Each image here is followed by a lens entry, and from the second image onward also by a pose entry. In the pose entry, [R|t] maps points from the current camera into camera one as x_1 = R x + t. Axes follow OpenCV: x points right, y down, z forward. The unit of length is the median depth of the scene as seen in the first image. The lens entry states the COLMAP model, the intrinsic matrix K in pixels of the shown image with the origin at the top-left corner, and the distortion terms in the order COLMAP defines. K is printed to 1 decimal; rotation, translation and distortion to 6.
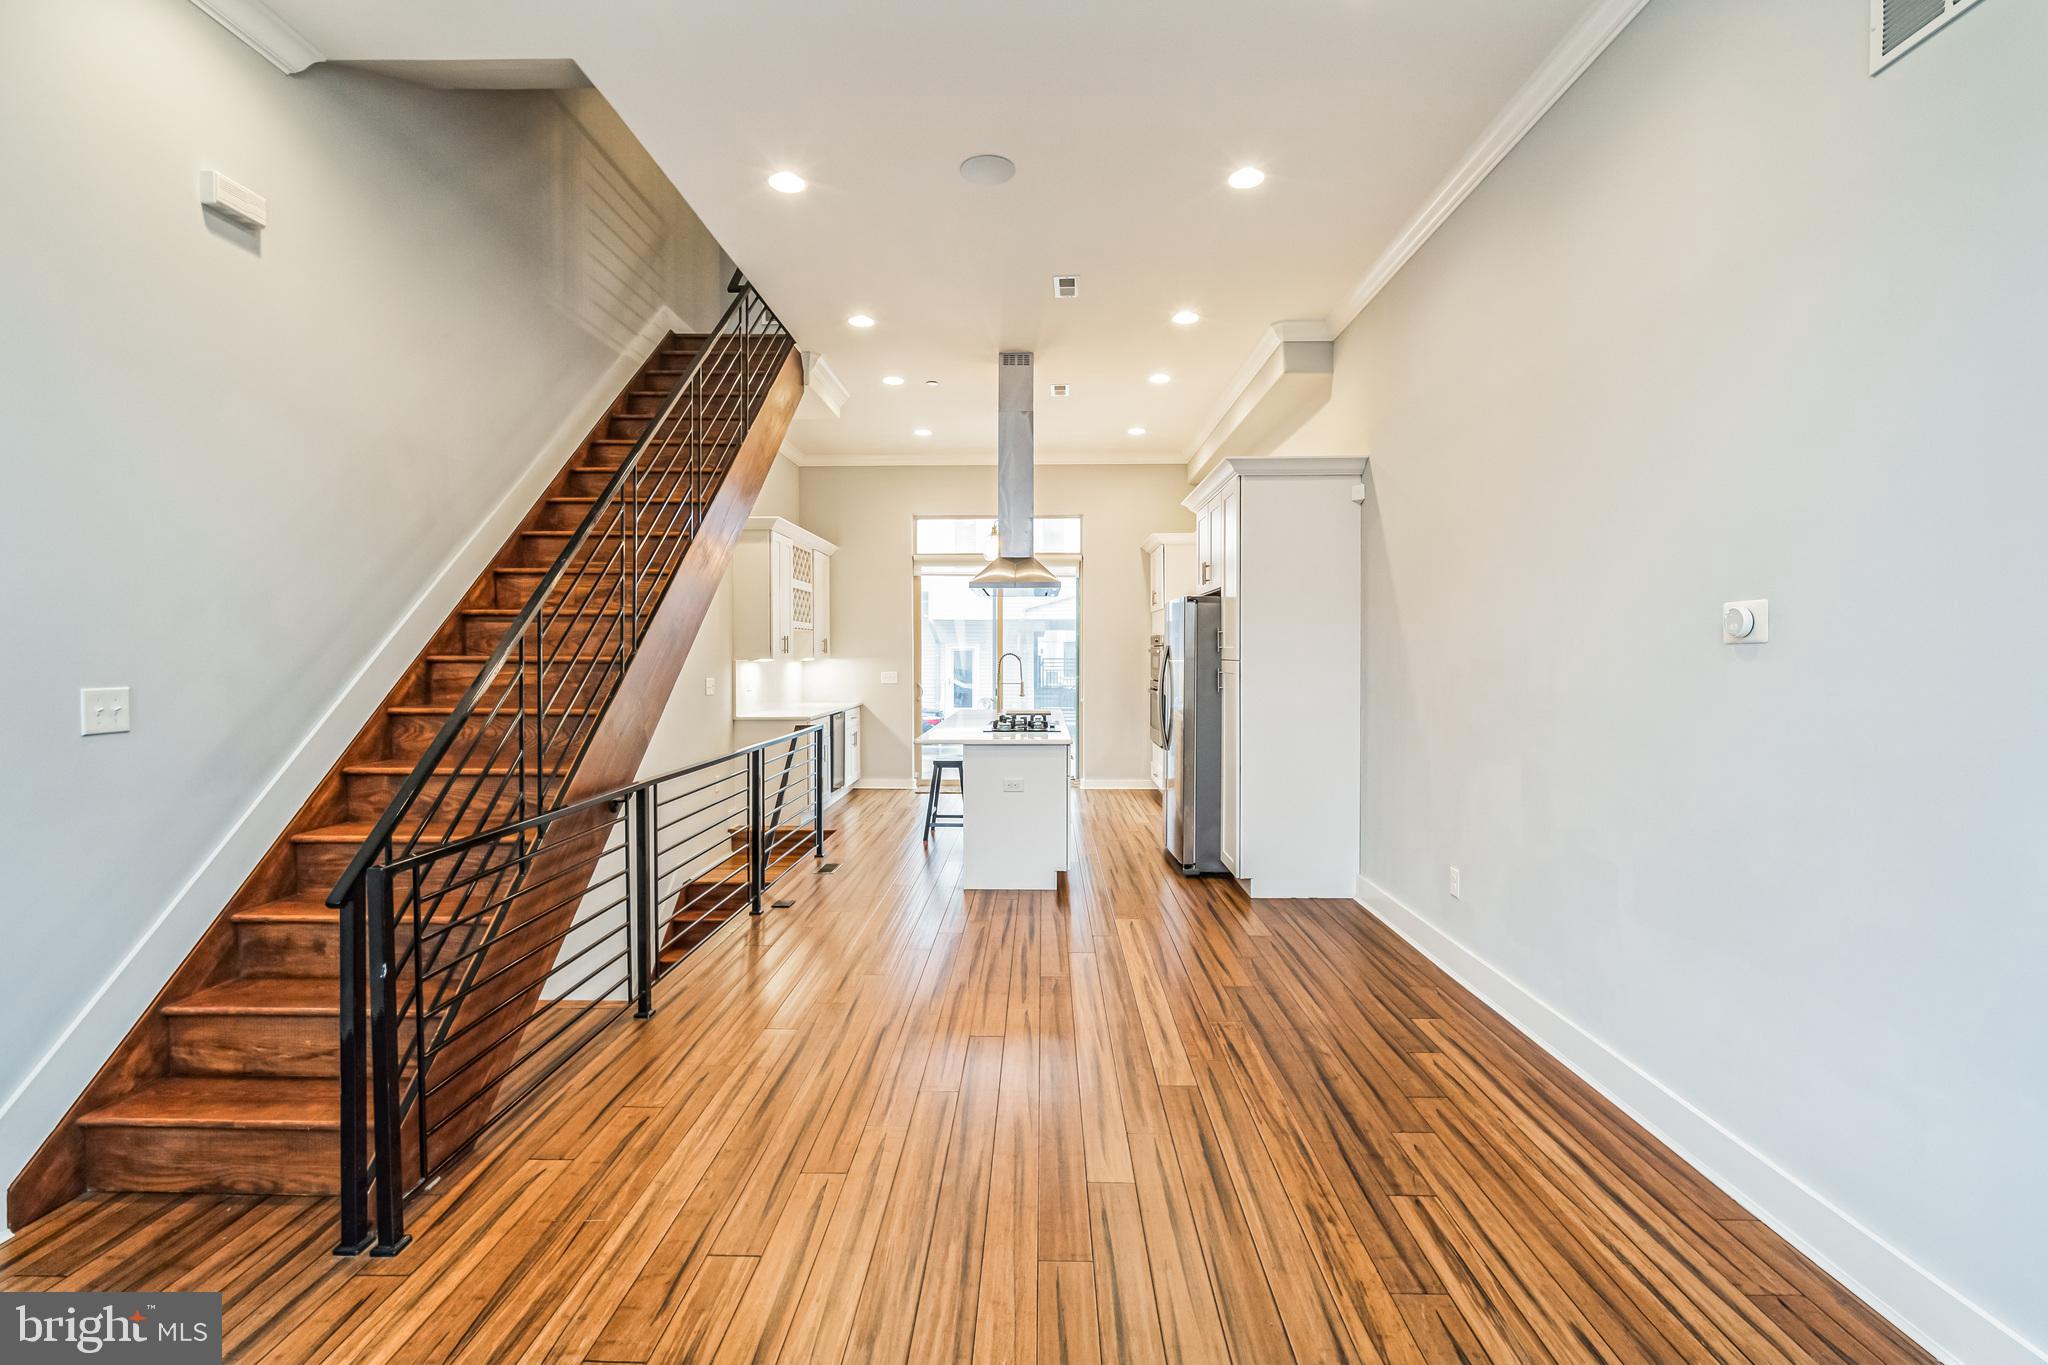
lens RADIAL K [[903.9, 0, 1027.9], [0, 903.9, 675.2], [0, 0, 1]] dist [-0.017169, 0.003872]
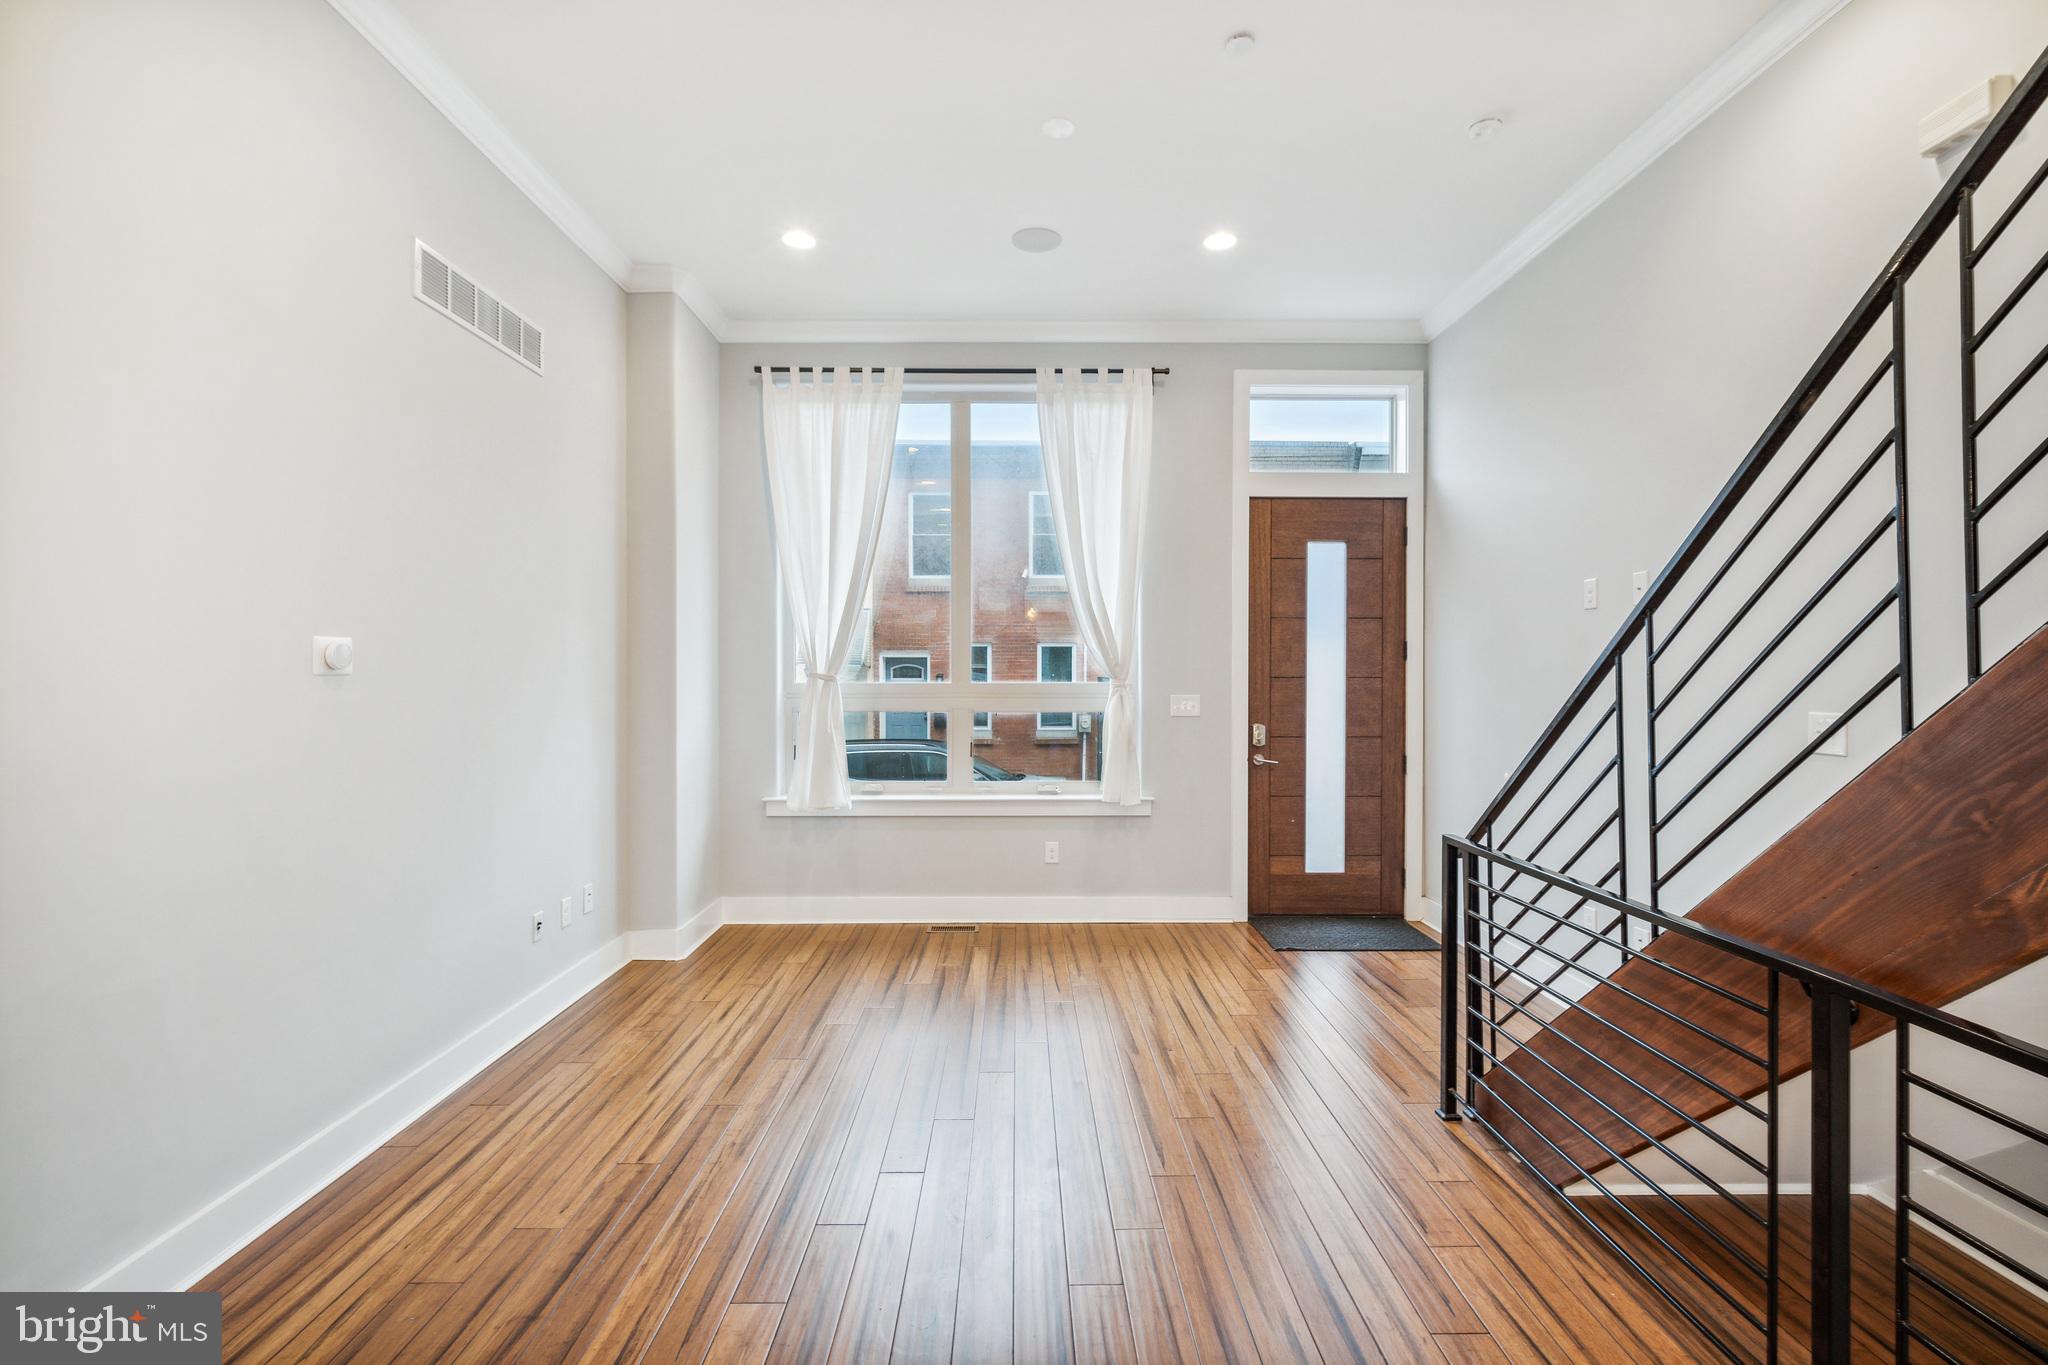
lens RADIAL K [[903.9, 0, 1031.2], [0, 903.9, 678.7], [0, 0, 1]] dist [-0.017169, 0.003872]
pose [[-0.999363, 0.000626, -0.035672, -0.011380], [-0.000279, 0.999678, 0.025373, -0.026085], [0.035676, 0.025366, -0.999041, 0.936649]]
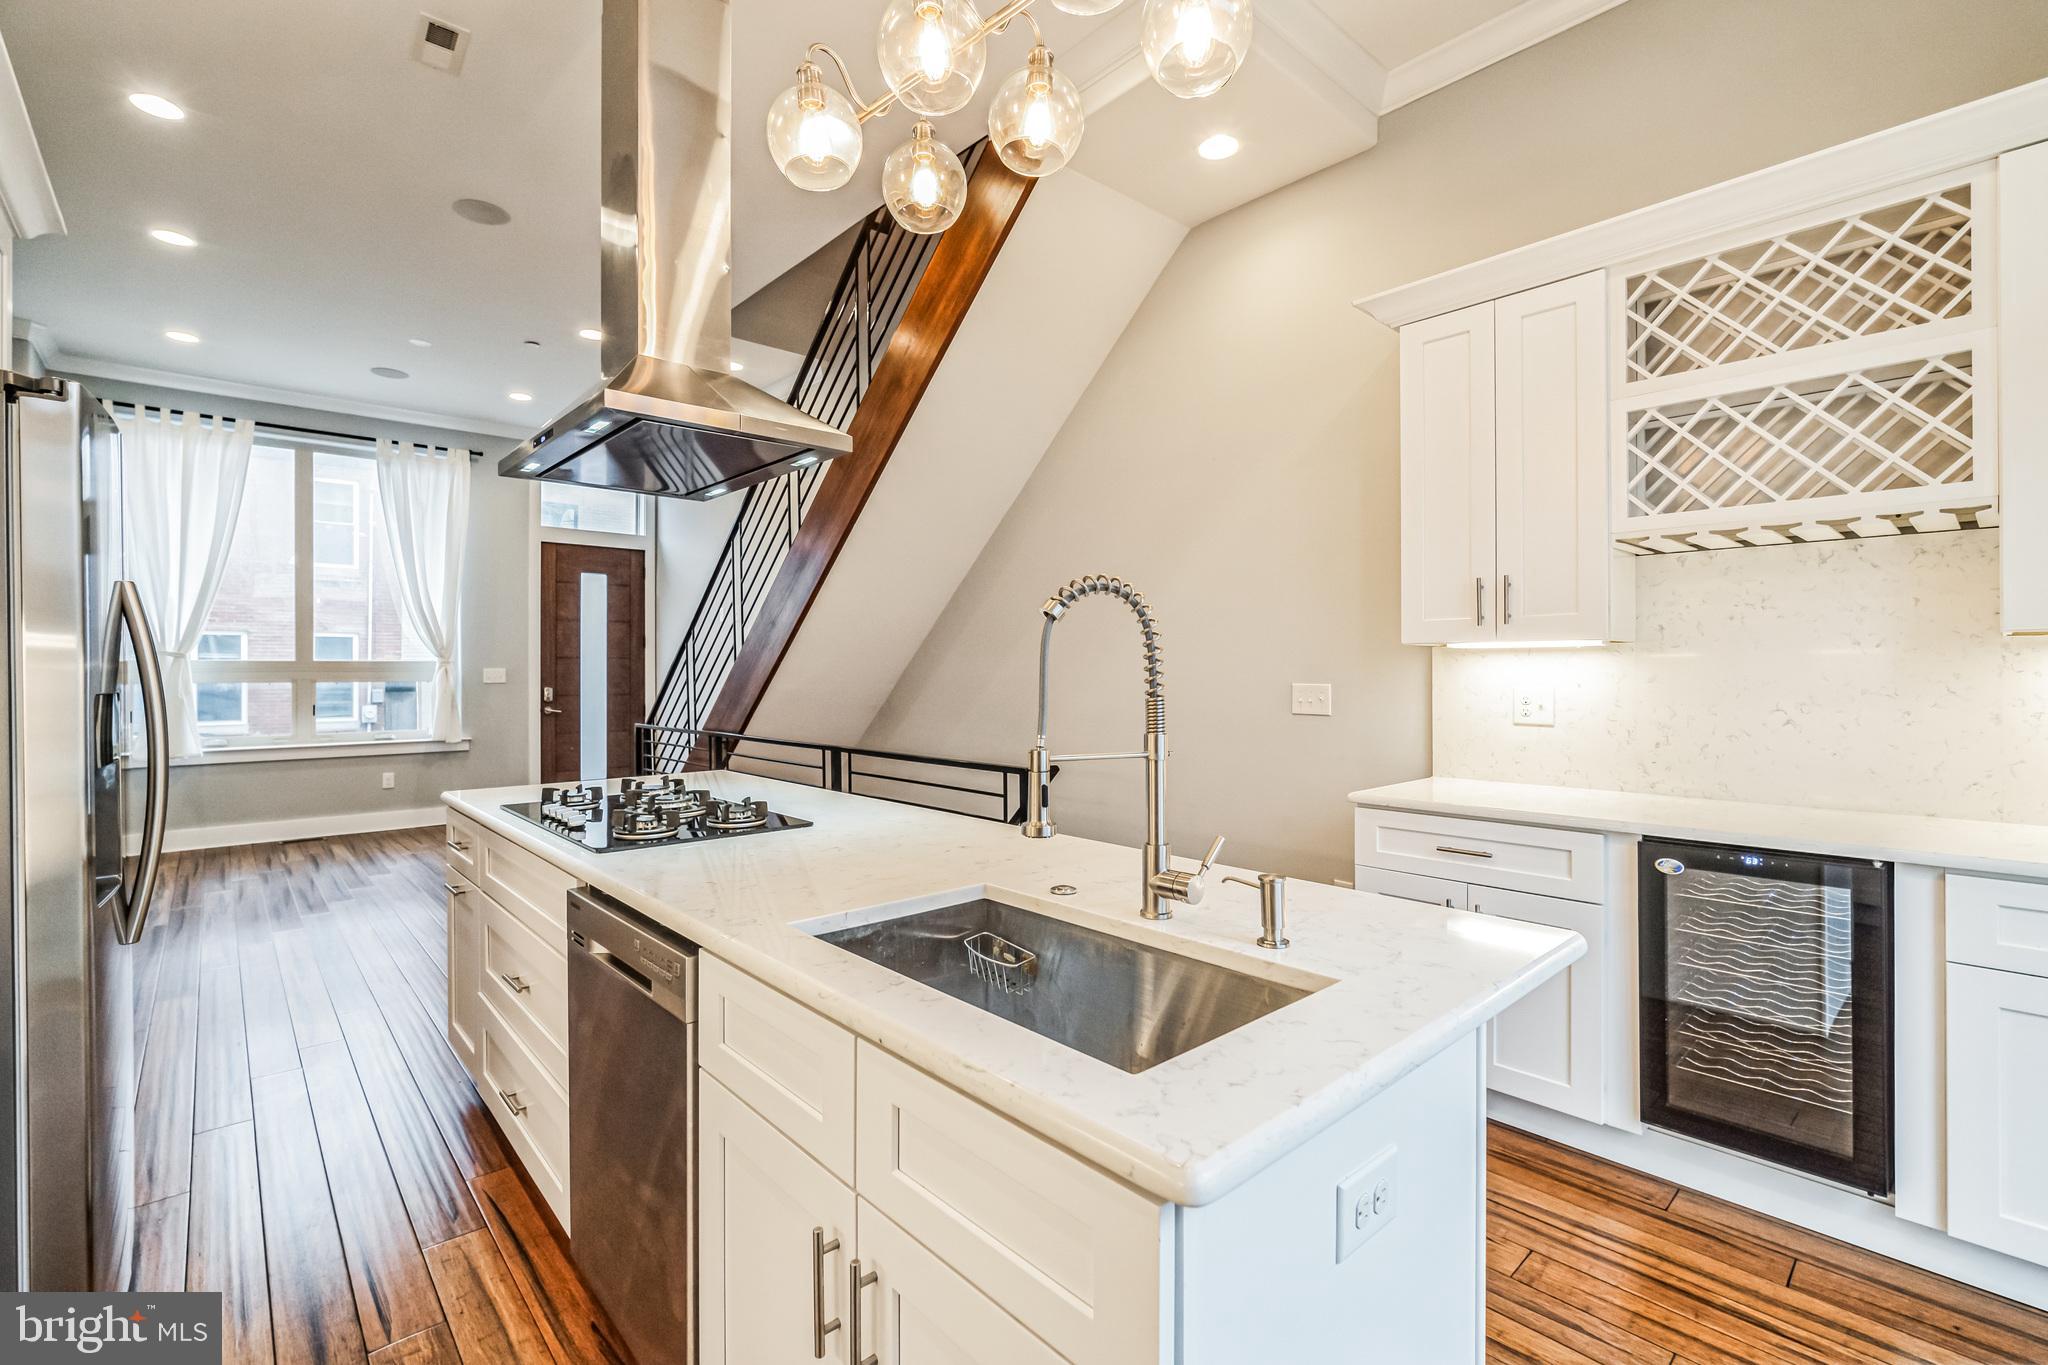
lens RADIAL K [[903.9, 0, 1030.6], [0, 903.9, 672.0], [0, 0, 1]] dist [-0.017169, 0.003872]
pose [[-0.722122, 0.003456, -0.691758, 0.175427], [-0.012605, 0.999756, 0.018153, -0.015441], [0.691651, 0.021829, -0.721902, 1.650631]]
